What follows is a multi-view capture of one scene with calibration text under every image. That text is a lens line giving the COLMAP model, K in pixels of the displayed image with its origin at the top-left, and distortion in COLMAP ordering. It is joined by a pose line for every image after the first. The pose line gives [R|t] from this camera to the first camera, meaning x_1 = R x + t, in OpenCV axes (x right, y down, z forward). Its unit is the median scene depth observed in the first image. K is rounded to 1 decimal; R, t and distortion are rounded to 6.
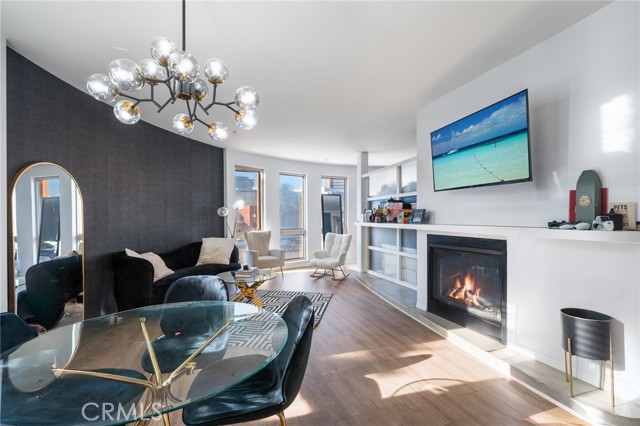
lens RADIAL K [[273.5, 0, 319.0], [0, 273.5, 216.6], [0, 0, 1]] dist [-0.000951, -0.000070]
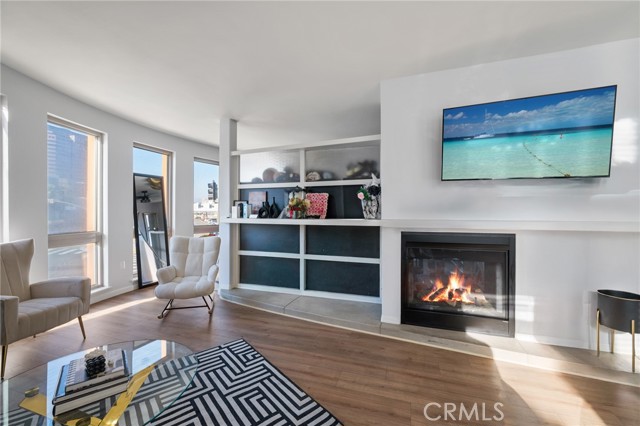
lens RADIAL K [[259.4, 0, 320.0], [0, 259.4, 213.0], [0, 0, 1]] dist [-0.001994, -0.000079]
pose [[0.632606, 0.001814, 0.774471, -0.408751], [-0.007166, 0.999968, 0.003511, 0.006514], [-0.774440, -0.007771, 0.632599, 0.751268]]
